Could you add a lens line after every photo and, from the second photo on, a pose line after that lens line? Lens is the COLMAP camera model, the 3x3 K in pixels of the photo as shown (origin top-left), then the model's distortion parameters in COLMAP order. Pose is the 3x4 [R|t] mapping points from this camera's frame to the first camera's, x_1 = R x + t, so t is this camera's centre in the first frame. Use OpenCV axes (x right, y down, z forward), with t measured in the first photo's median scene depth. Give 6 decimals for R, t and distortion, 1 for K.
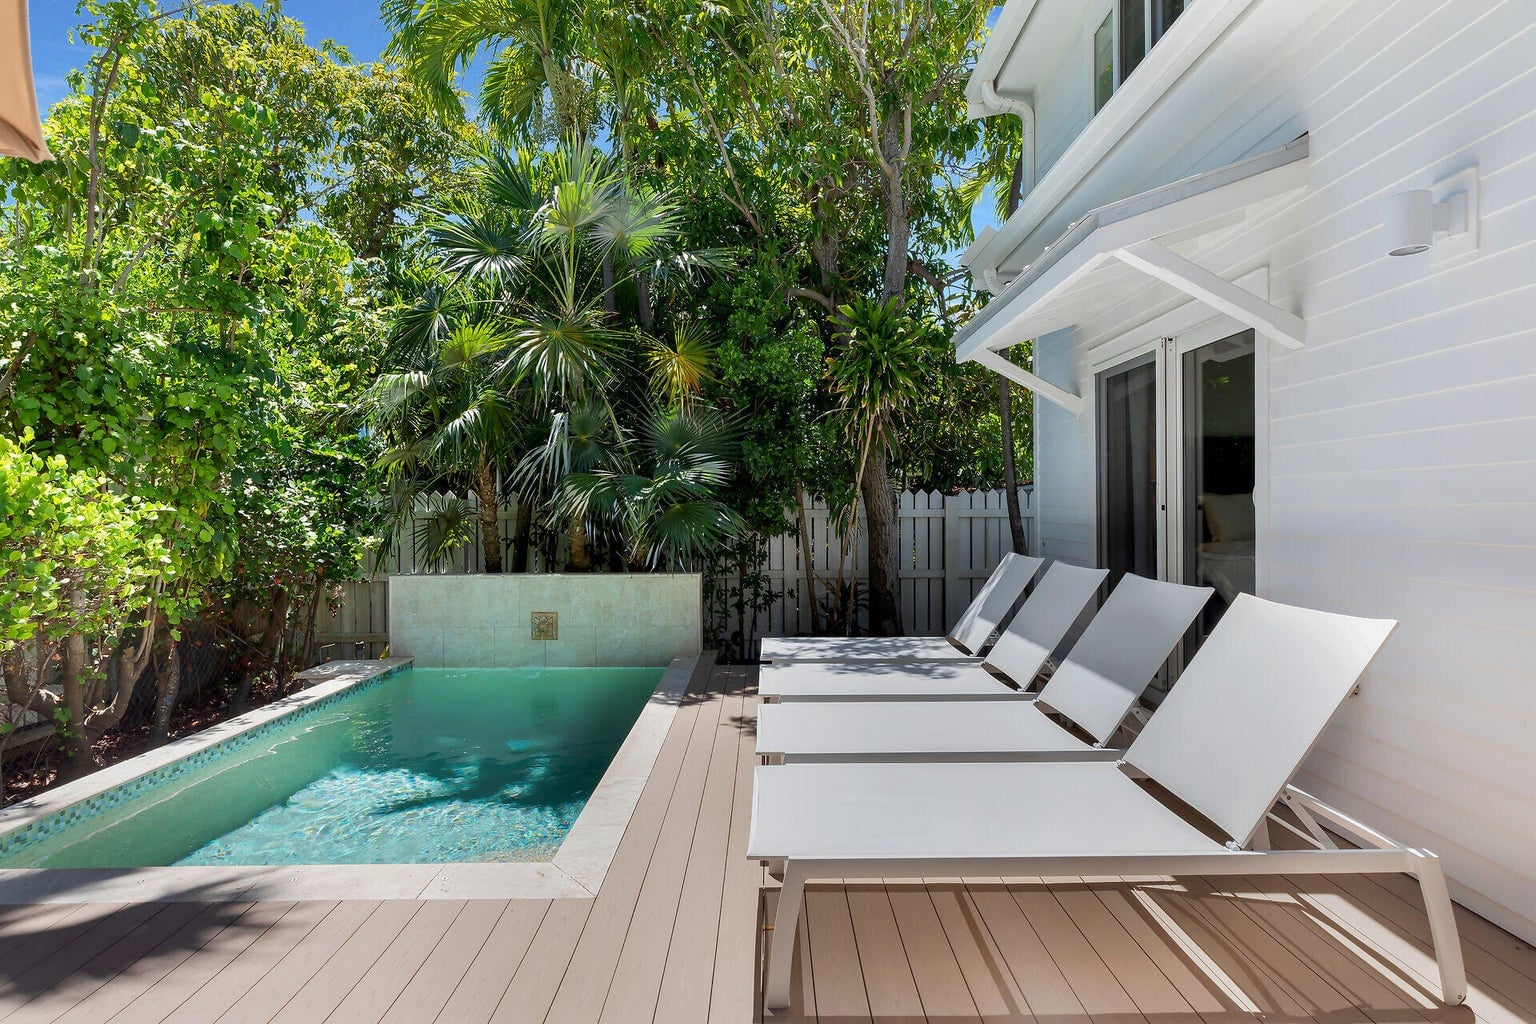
lens RADIAL K [[803.4, 0, 768.0], [0, 803.4, 512.0], [0, 0, 1]] dist [0.002711, 0.000926]
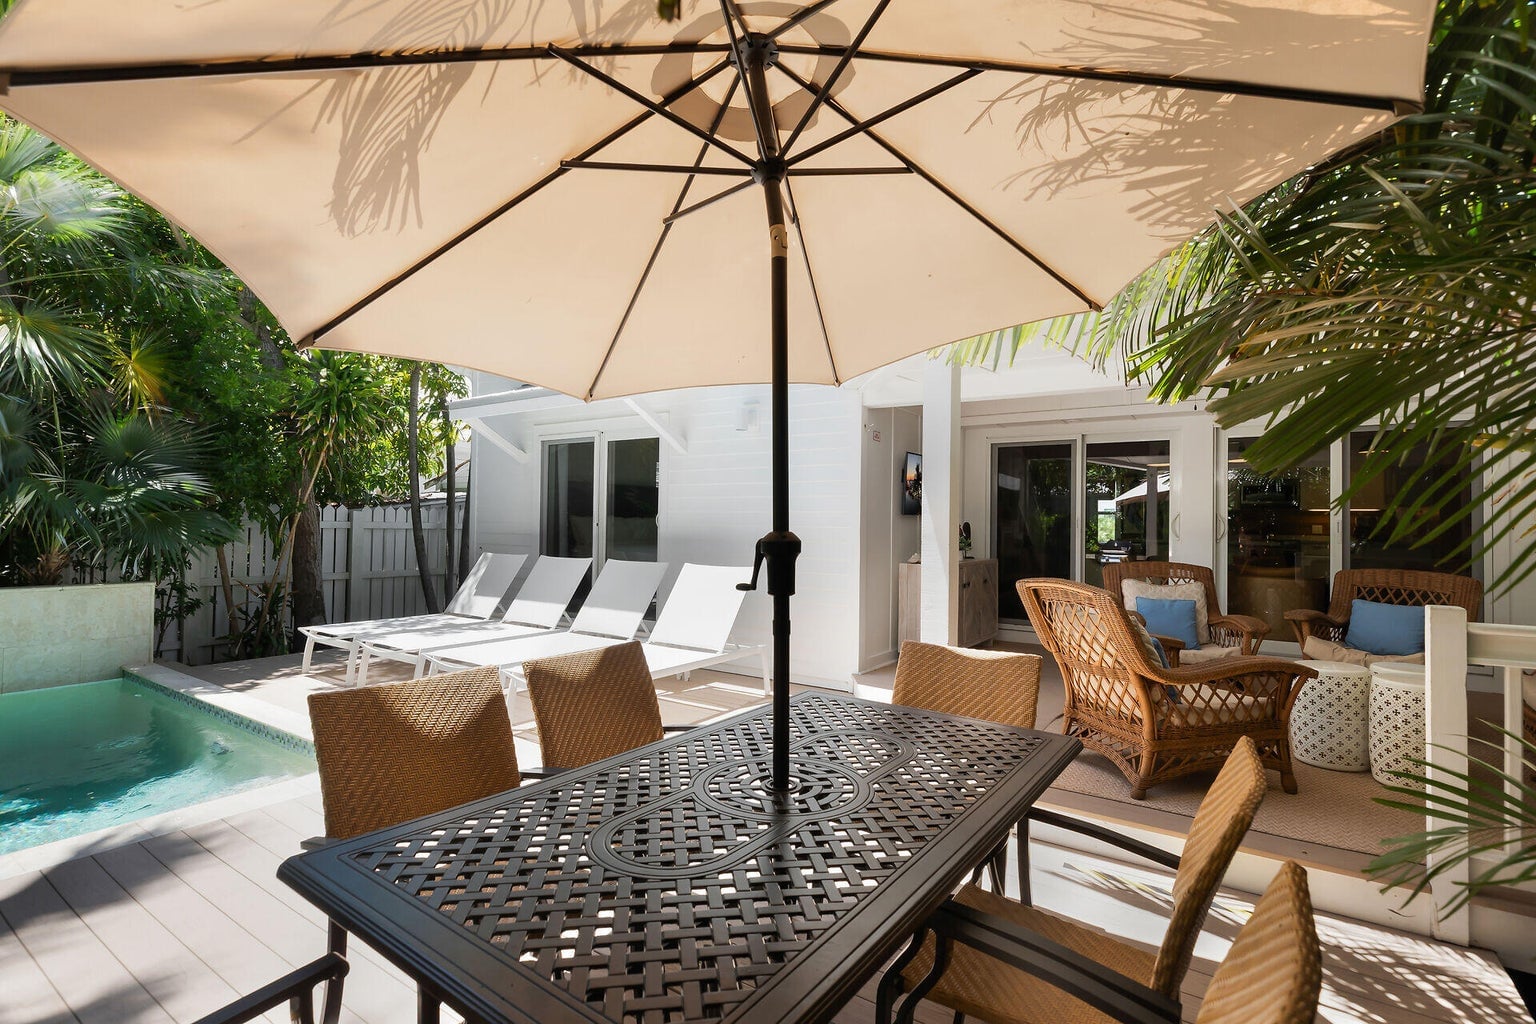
lens RADIAL K [[715.2, 0, 764.0], [0, 715.2, 525.1], [0, 0, 1]] dist [0.001296, 0.000331]
pose [[0.570412, 0.013838, 0.821242, -0.411981], [-0.012952, 0.999885, -0.007852, 0.002210], [-0.821257, -0.006158, 0.570526, -0.150199]]
